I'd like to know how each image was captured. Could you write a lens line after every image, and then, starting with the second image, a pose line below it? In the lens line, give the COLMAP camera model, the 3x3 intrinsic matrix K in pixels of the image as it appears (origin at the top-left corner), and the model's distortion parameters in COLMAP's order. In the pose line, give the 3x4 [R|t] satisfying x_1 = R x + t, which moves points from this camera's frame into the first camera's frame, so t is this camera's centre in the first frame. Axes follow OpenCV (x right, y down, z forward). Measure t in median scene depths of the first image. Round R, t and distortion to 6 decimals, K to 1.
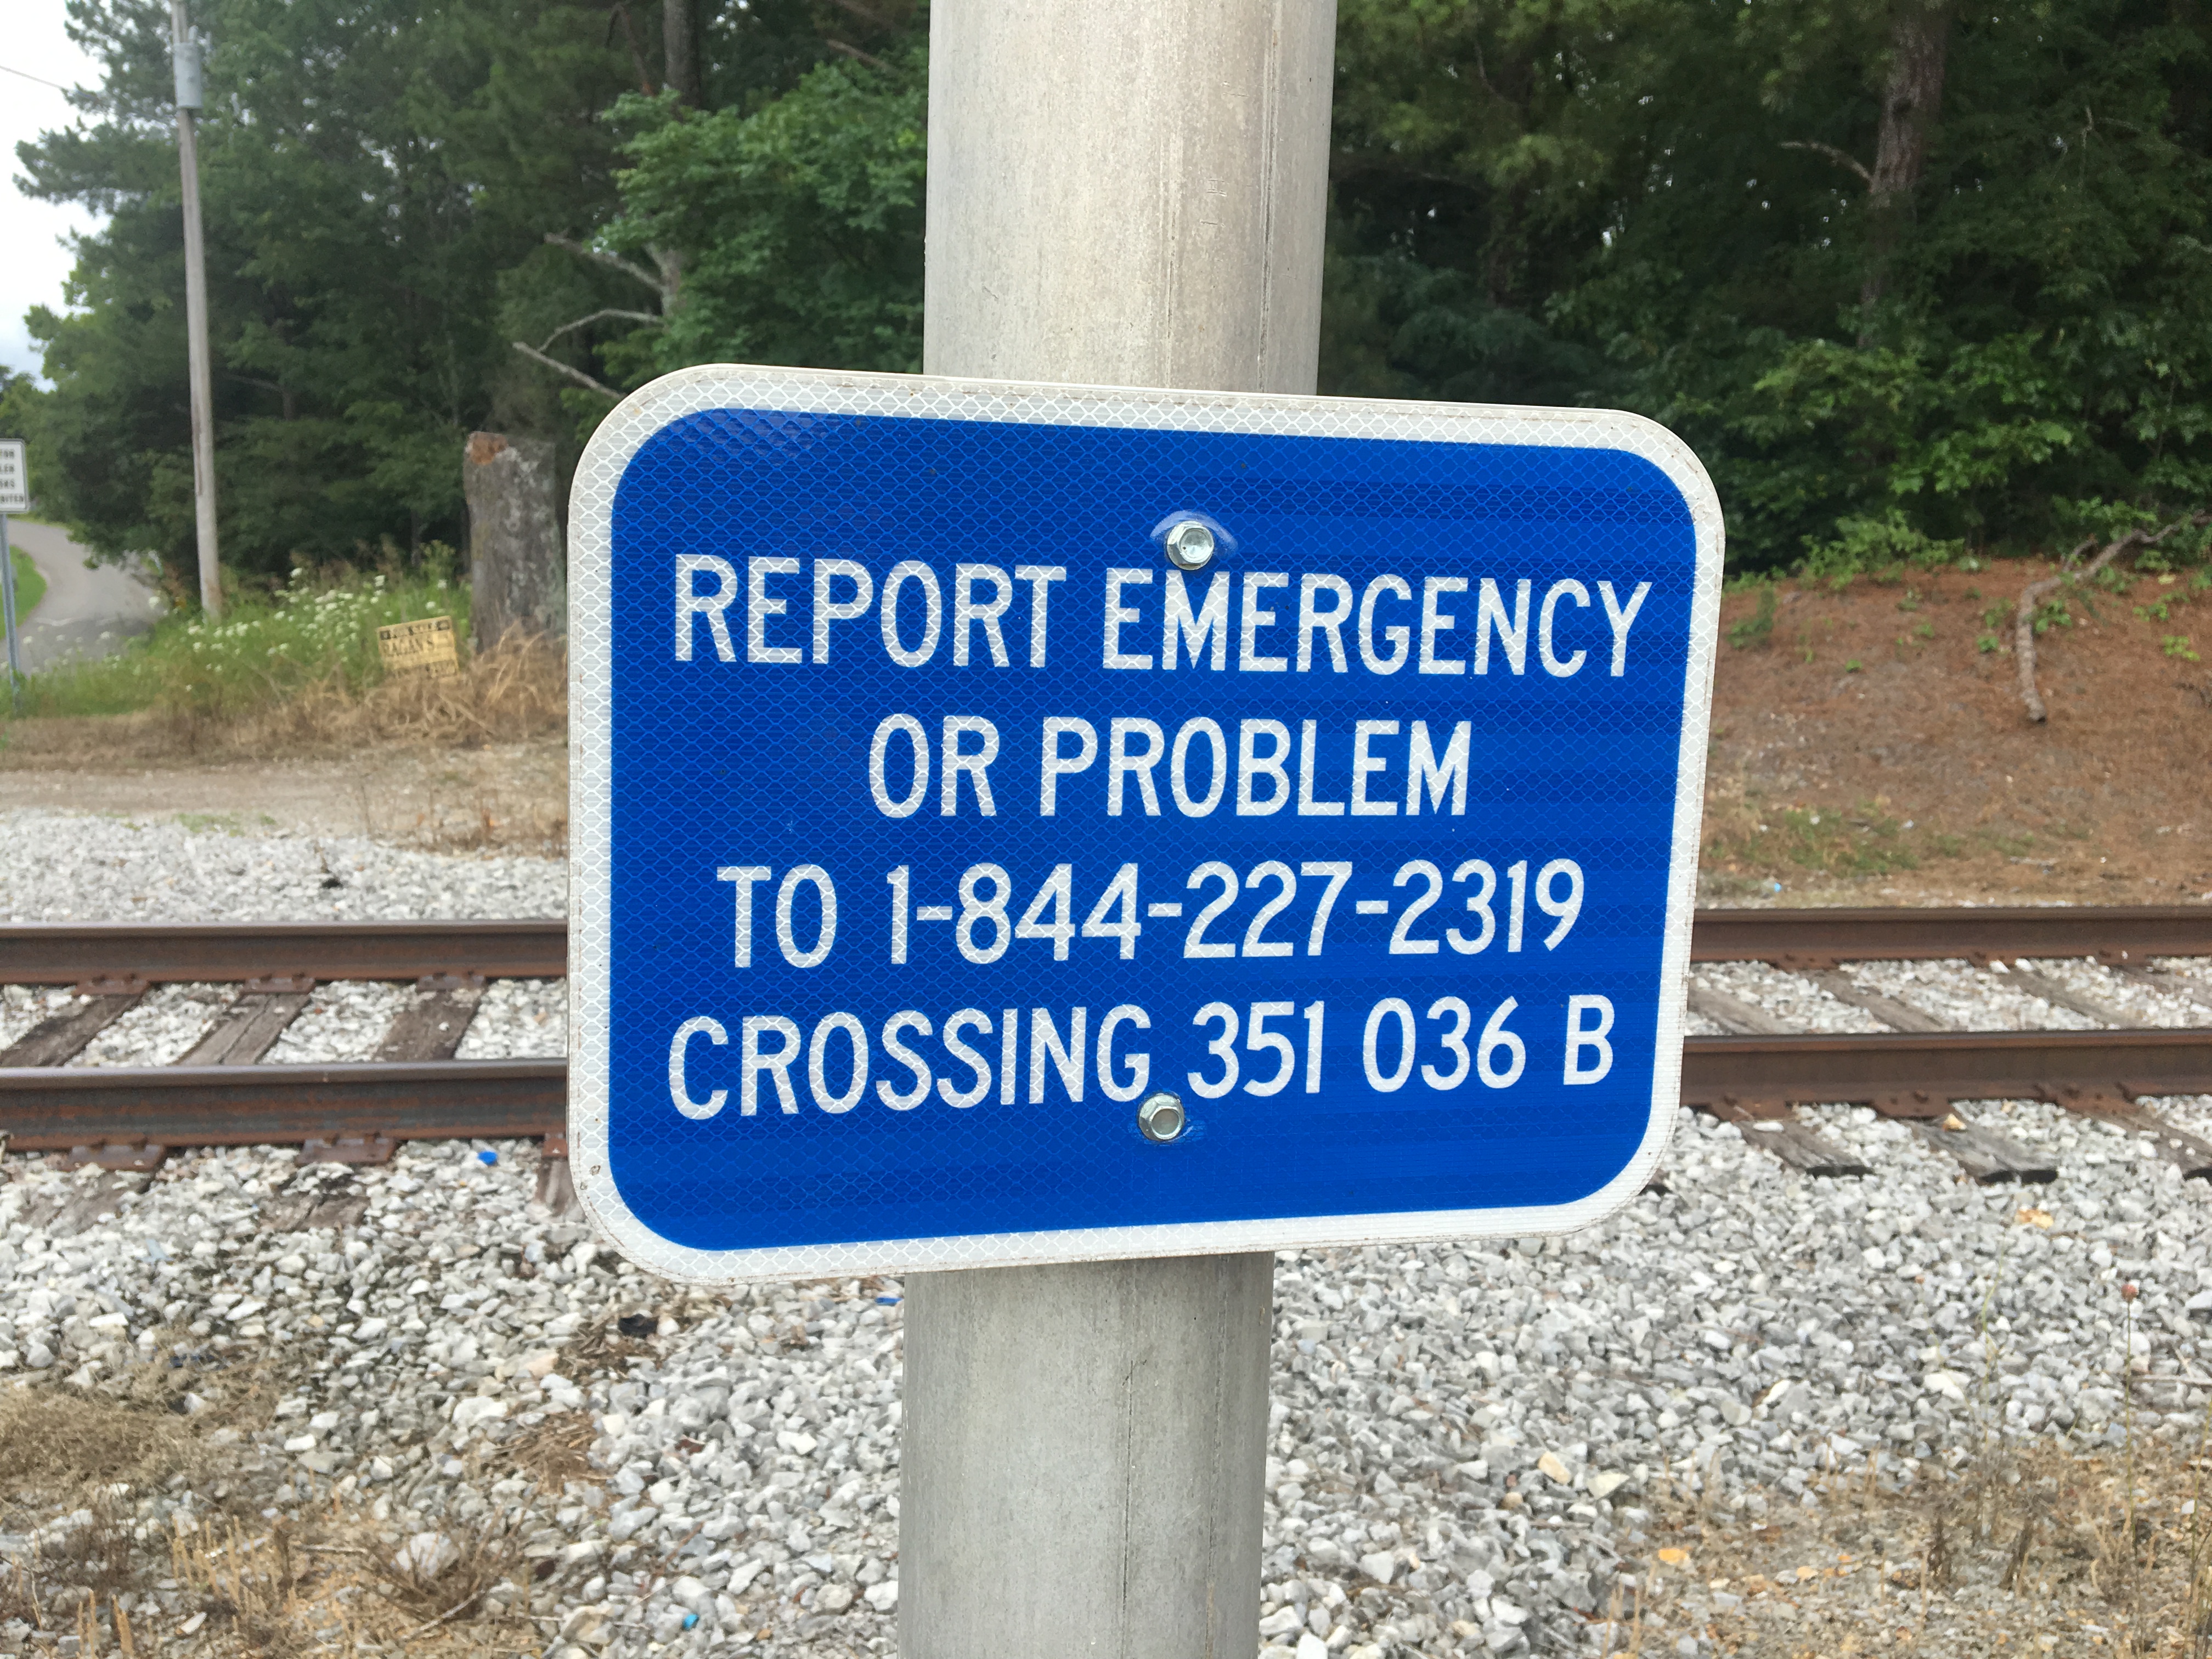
lens RADIAL K [[1881.3, 0, 1065.9], [0, 1881.3, 849.7], [0, 0, 1]] dist [0.075606, -0.135427]
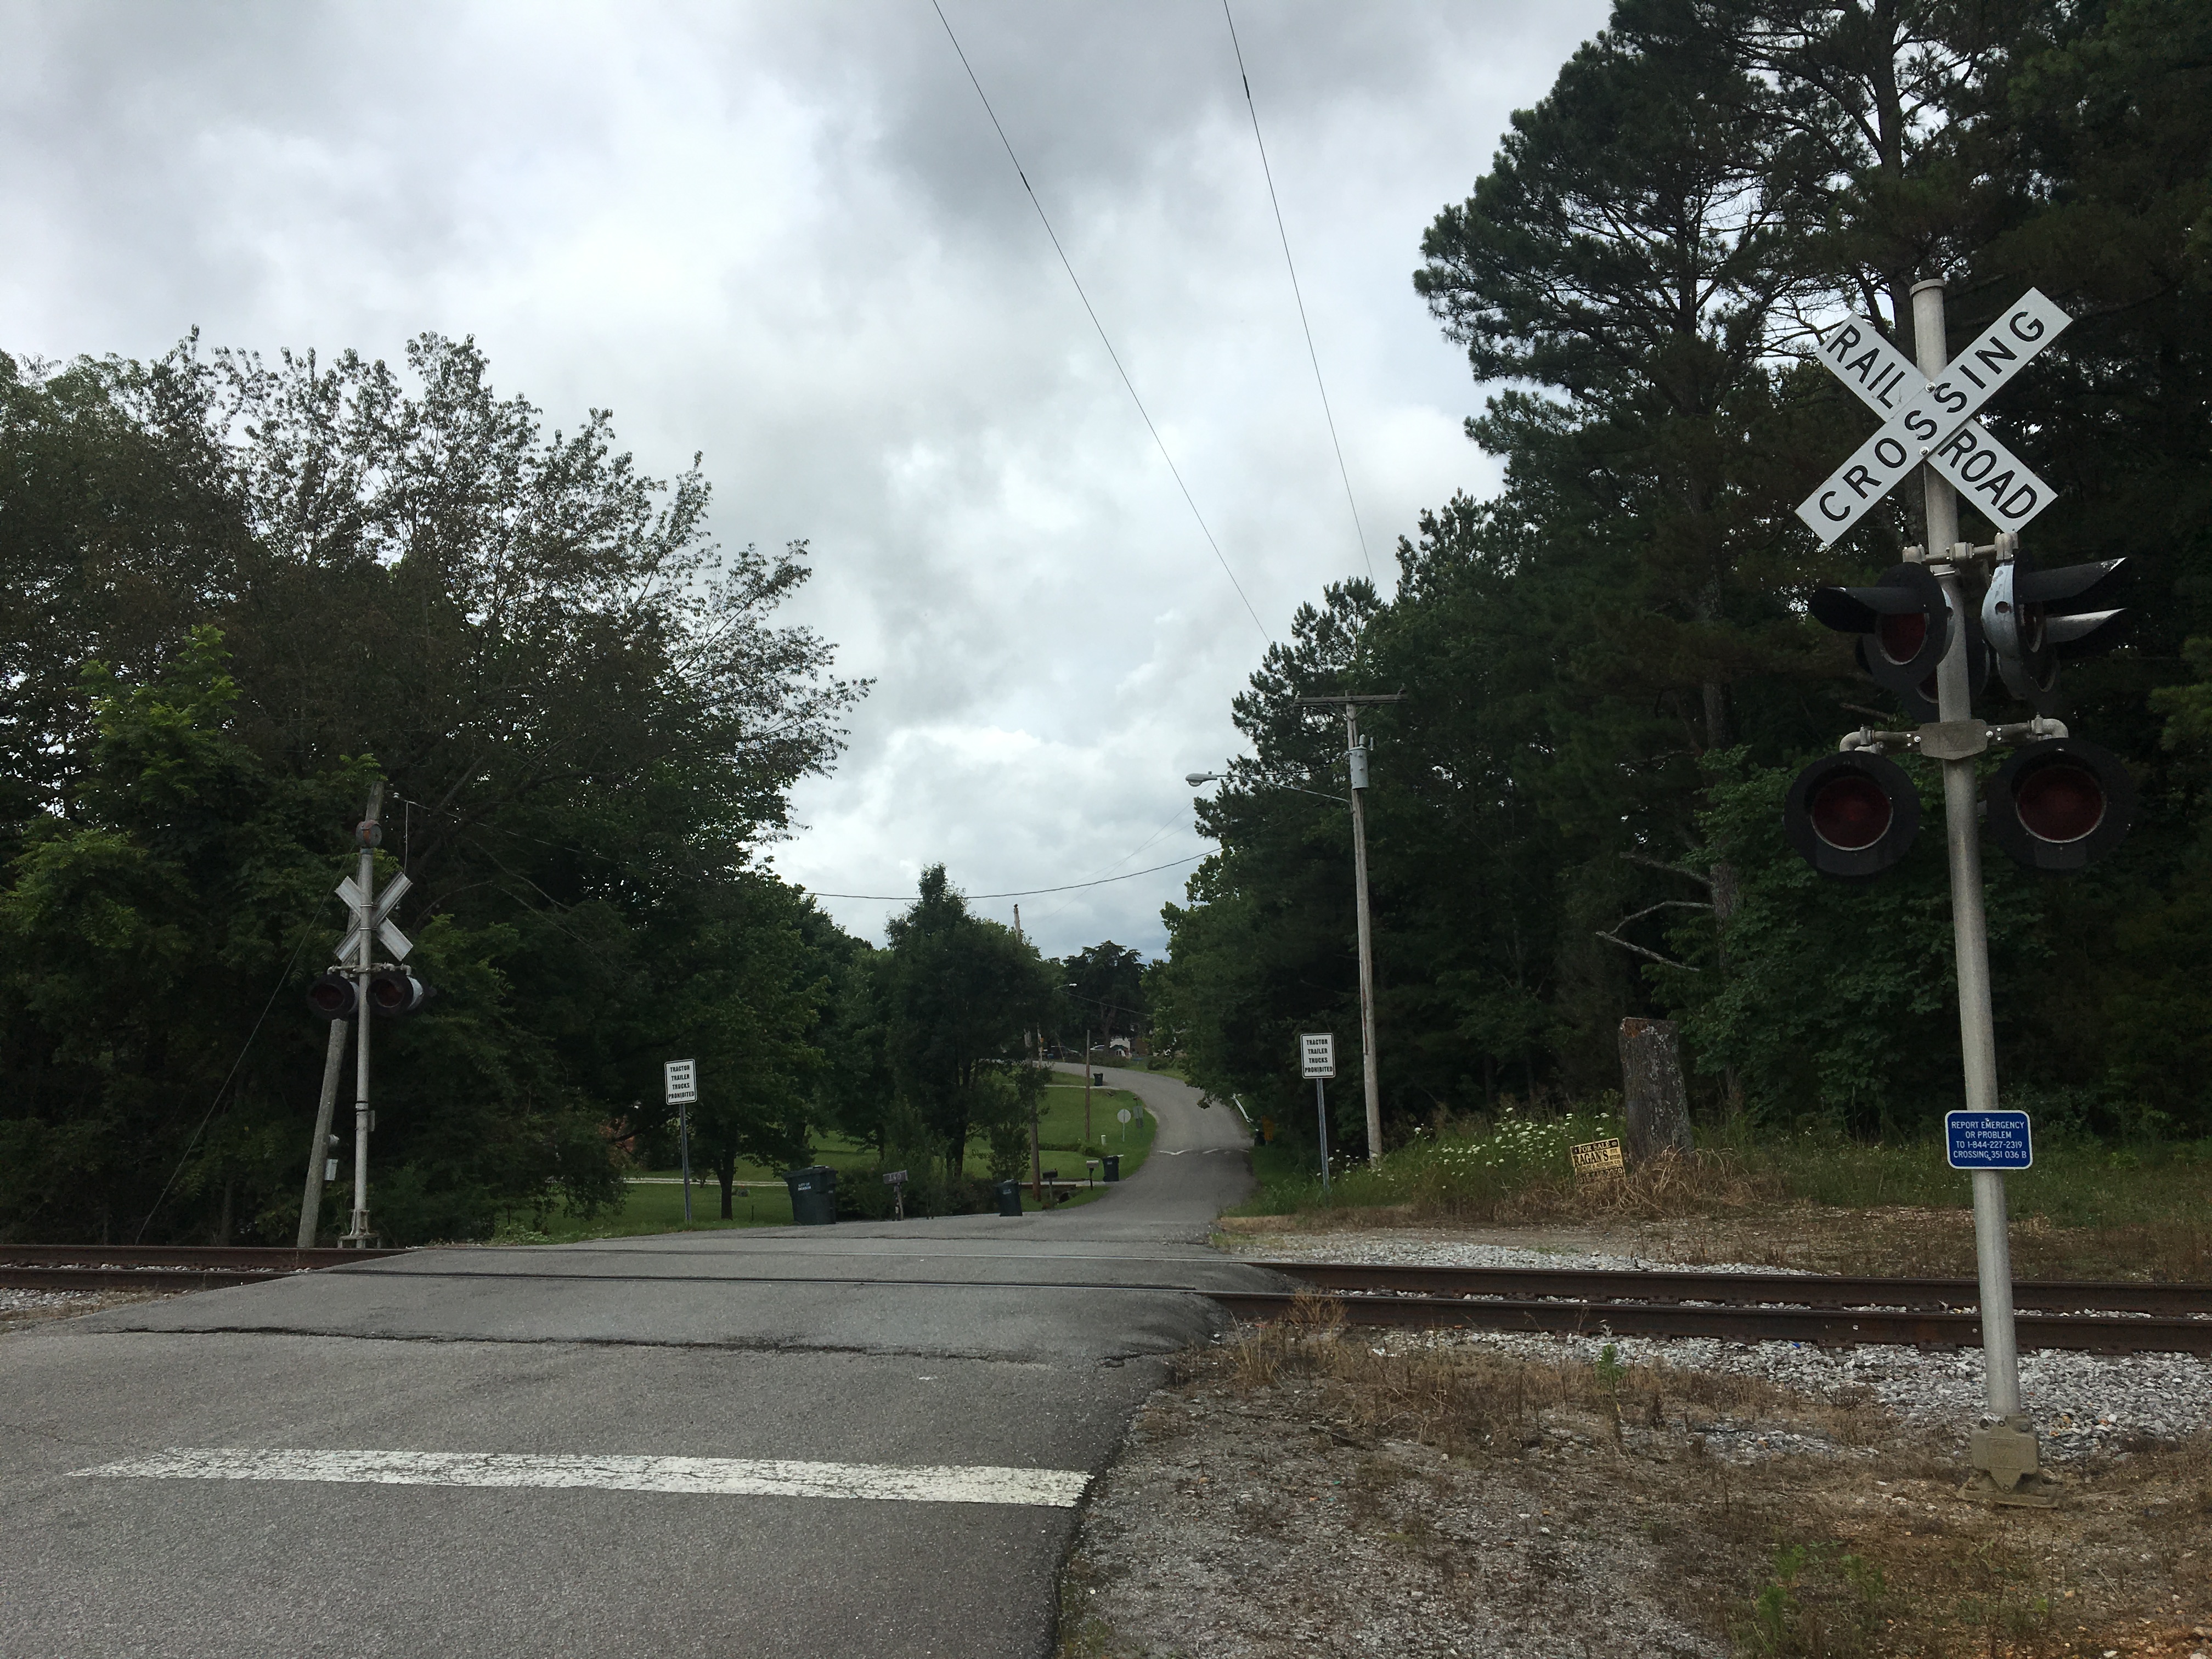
lens RADIAL K [[1877.3, 0, 1079.6], [0, 1877.3, 836.8], [0, 0, 1]] dist [0.106025, -0.161860]
pose [[0.877964, -0.096810, -0.468836, 0.033703], [-0.037203, 0.962580, -0.268431, 0.064270], [0.477279, 0.253115, 0.841509, -0.503973]]
